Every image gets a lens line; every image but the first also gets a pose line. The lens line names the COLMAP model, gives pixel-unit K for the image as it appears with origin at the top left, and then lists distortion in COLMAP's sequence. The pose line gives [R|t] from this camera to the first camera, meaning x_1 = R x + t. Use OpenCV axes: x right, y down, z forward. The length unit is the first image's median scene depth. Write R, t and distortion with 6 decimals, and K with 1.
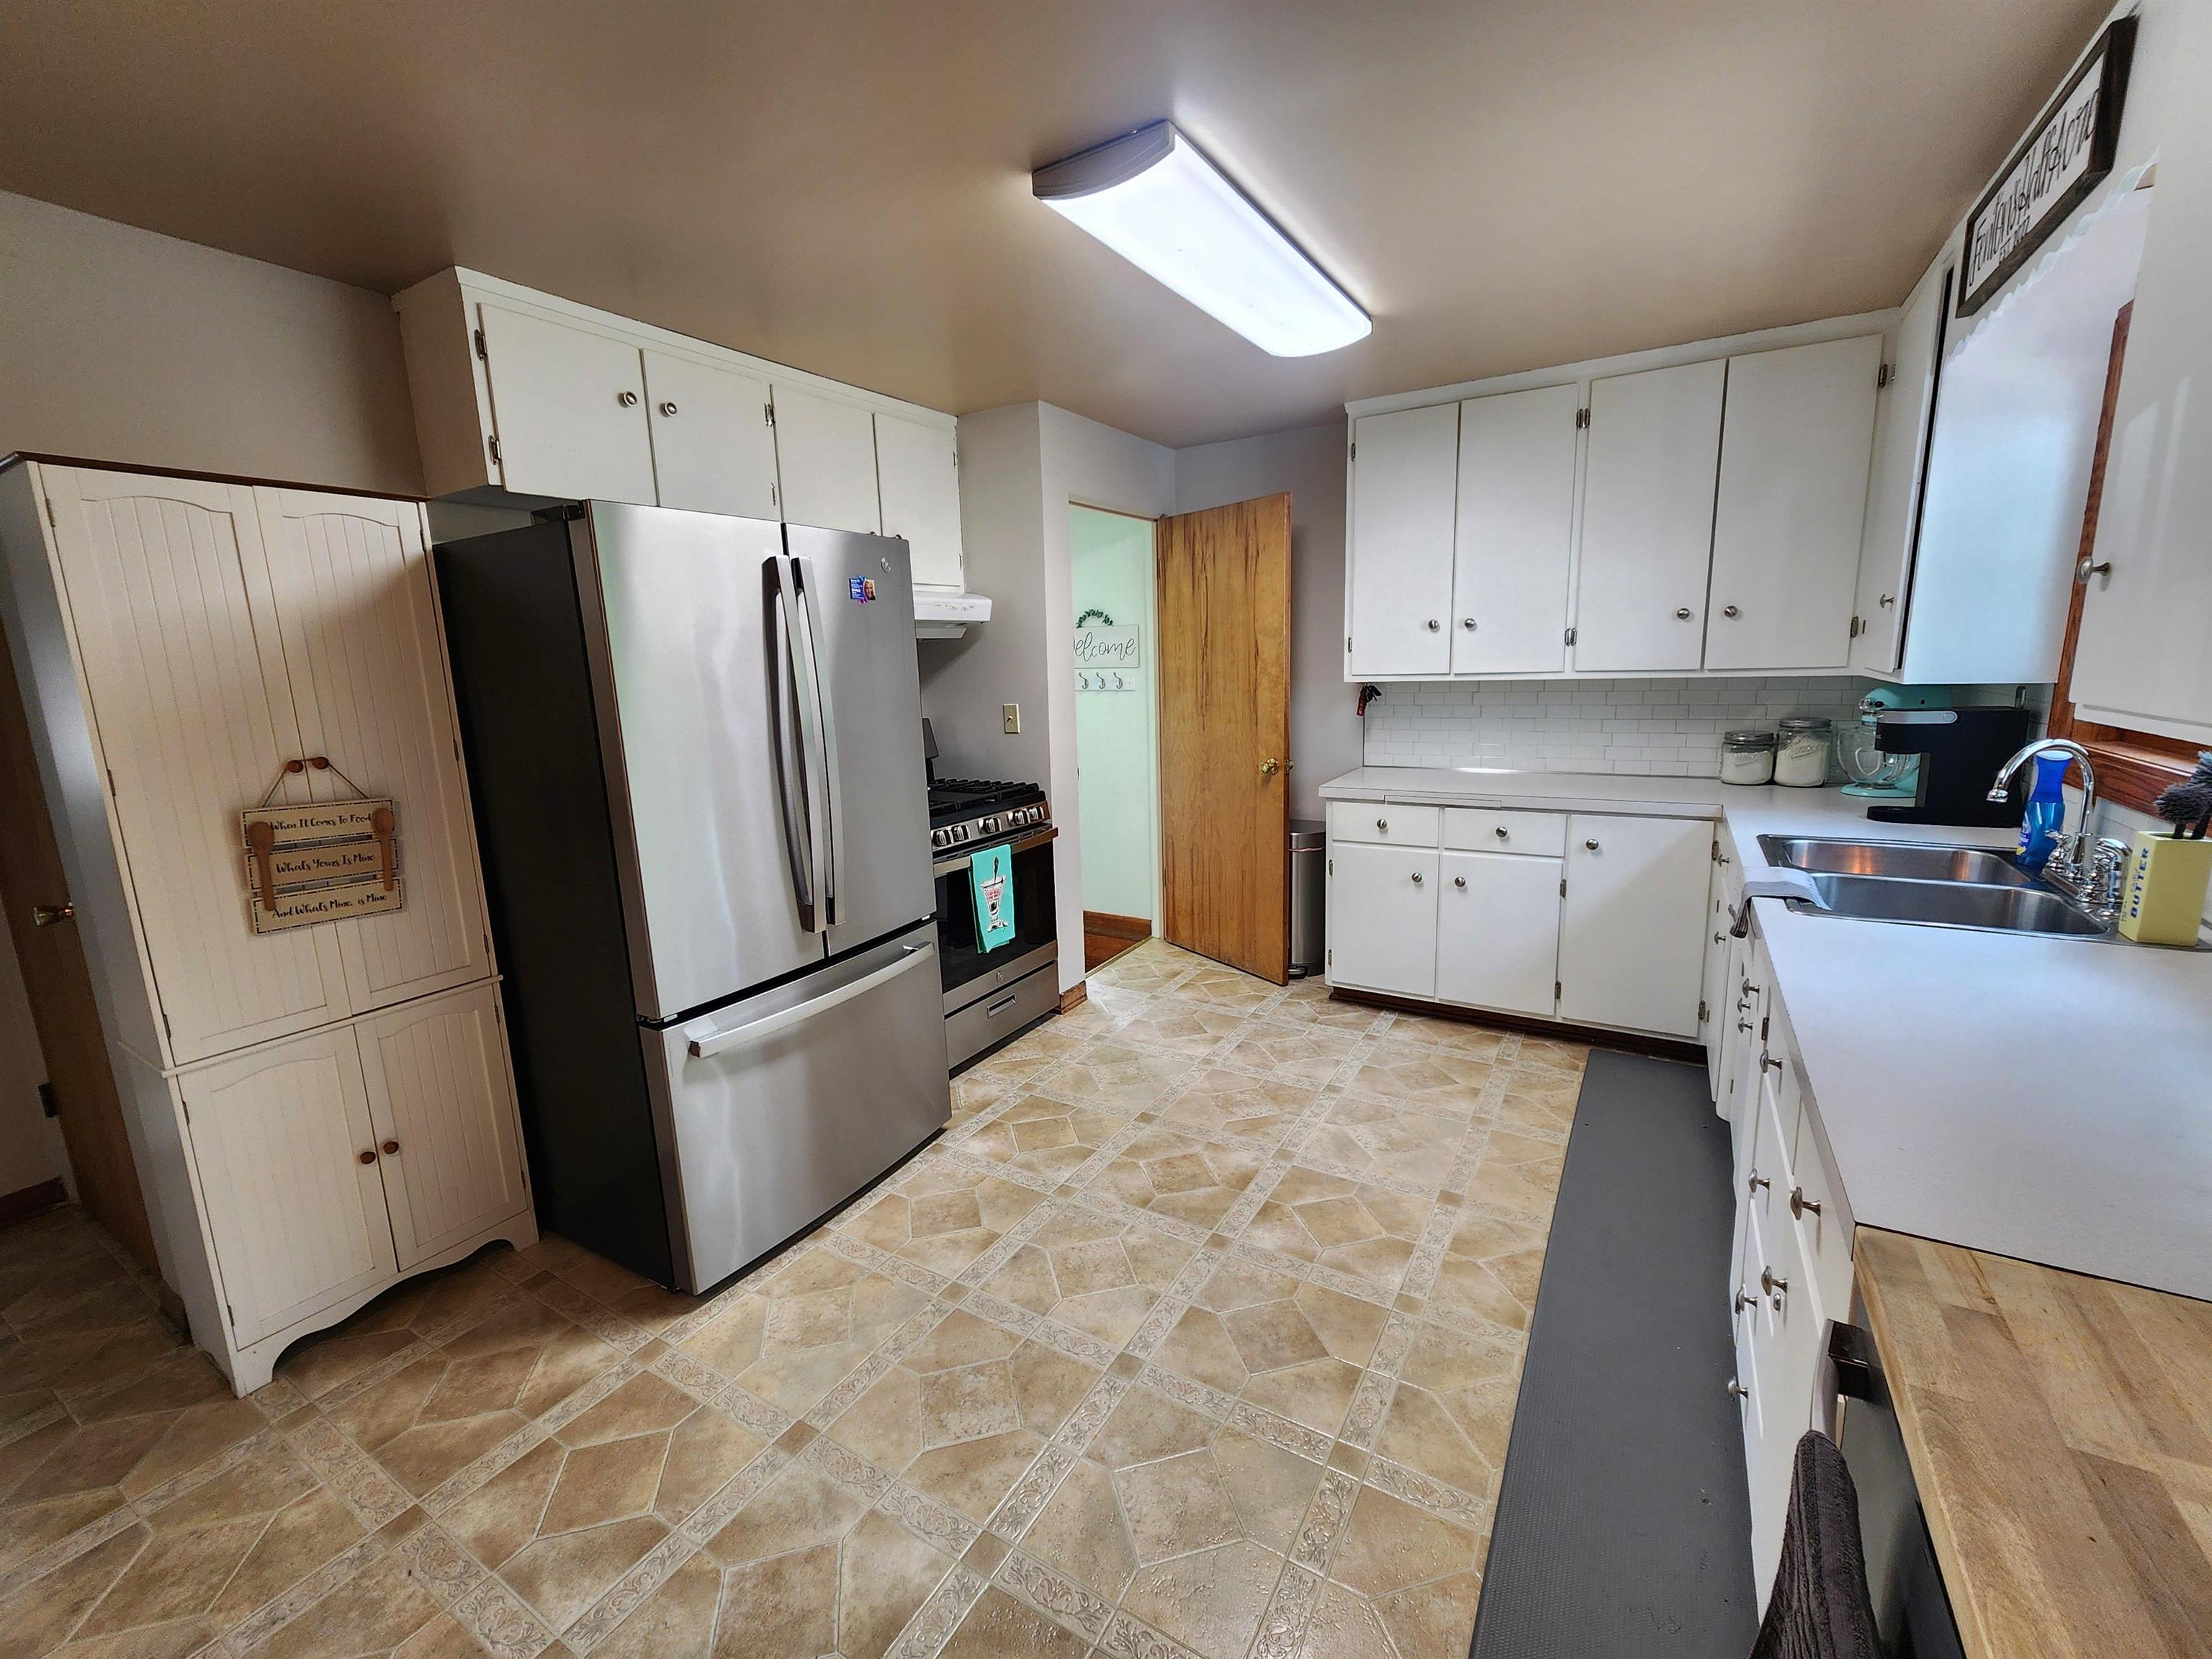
lens RADIAL K [[906.0, 0, 1109.1], [0, 906.0, 826.4], [0, 0, 1]] dist [-0.002184, 0.000827]
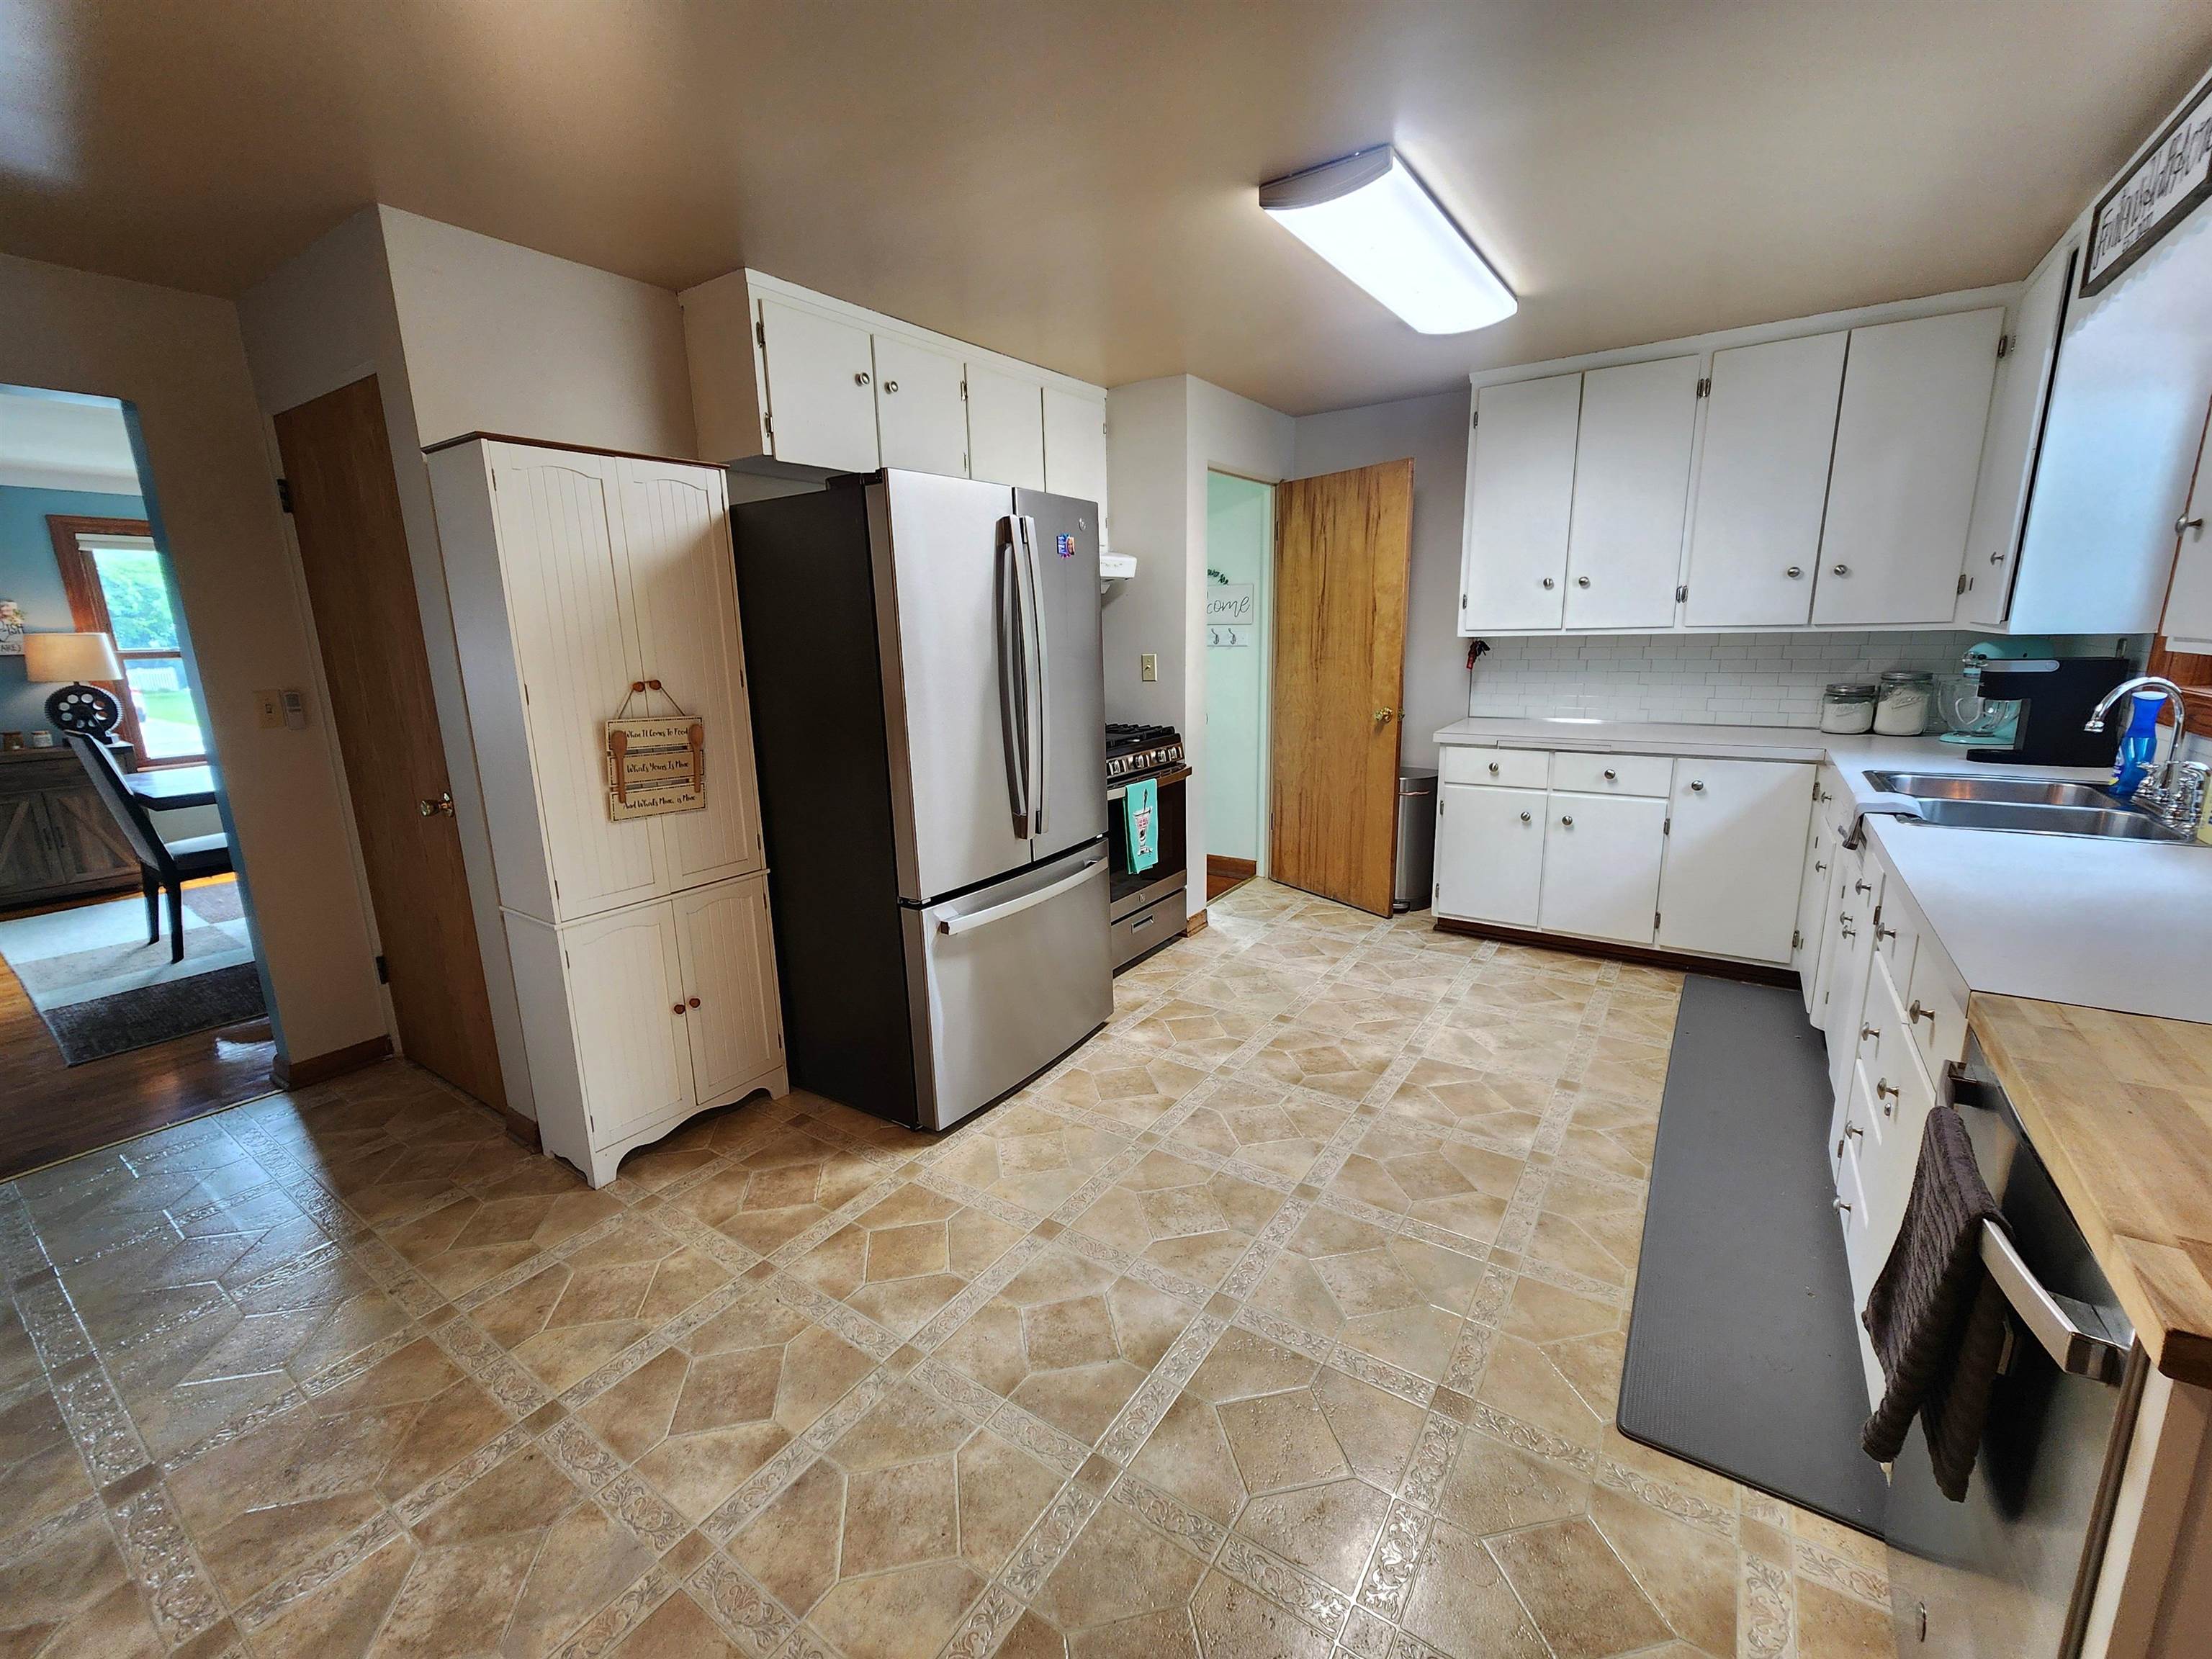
lens RADIAL K [[906.0, 0, 1101.3], [0, 906.0, 826.3], [0, 0, 1]] dist [-0.002184, 0.000827]
pose [[0.998371, 0.018794, -0.053869, -0.181771], [-0.016909, 0.999236, 0.035226, 0.063182], [0.054490, -0.034257, 0.997926, -0.187880]]
